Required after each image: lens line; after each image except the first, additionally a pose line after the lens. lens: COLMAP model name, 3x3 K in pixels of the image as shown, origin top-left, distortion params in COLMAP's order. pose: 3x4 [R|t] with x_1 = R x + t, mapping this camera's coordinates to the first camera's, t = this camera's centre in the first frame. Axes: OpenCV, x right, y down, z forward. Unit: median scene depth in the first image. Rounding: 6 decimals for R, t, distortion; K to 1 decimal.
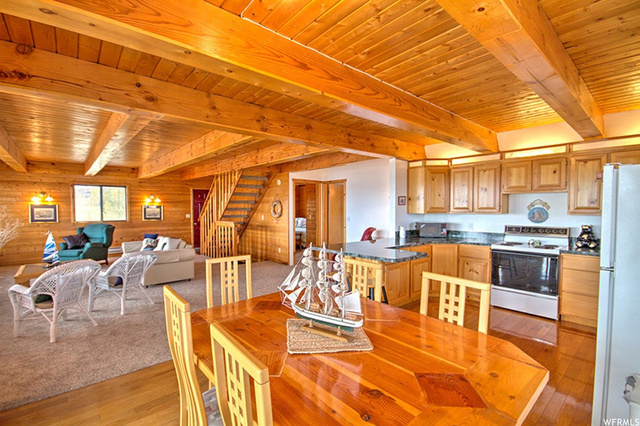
lens RADIAL K [[295.0, 0, 318.4], [0, 295.0, 216.5], [0, 0, 1]] dist [-0.000349, -0.003202]
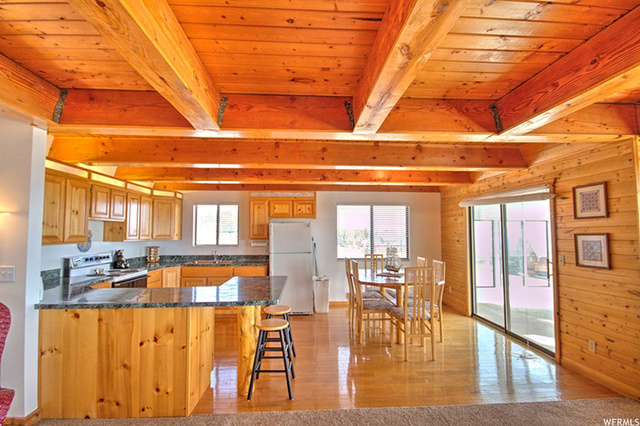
lens RADIAL K [[295.0, 0, 318.0], [0, 295.0, 219.1], [0, 0, 1]] dist [-0.000349, -0.003202]
pose [[-0.793543, 0.033452, 0.607594, -0.248748], [0.022760, 0.999421, -0.025299, -0.024390], [-0.608089, -0.006247, -0.793845, 0.758714]]
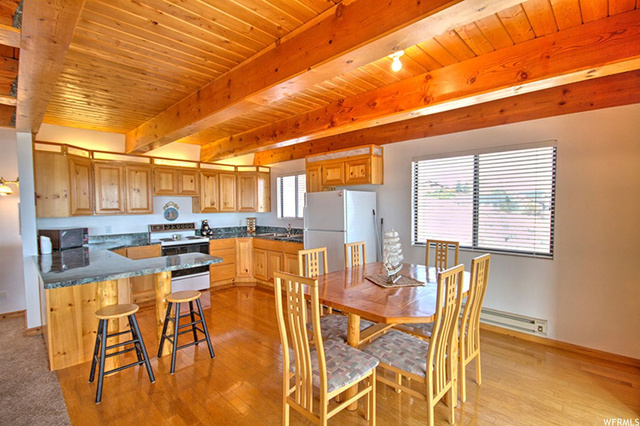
lens RADIAL K [[295.0, 0, 320.5], [0, 295.0, 215.8], [0, 0, 1]] dist [-0.000349, -0.003202]
pose [[-0.102360, -0.027103, 0.994378, -0.312176], [0.039690, 0.998721, 0.031307, -0.007101], [-0.993955, 0.042671, -0.101153, 0.298543]]
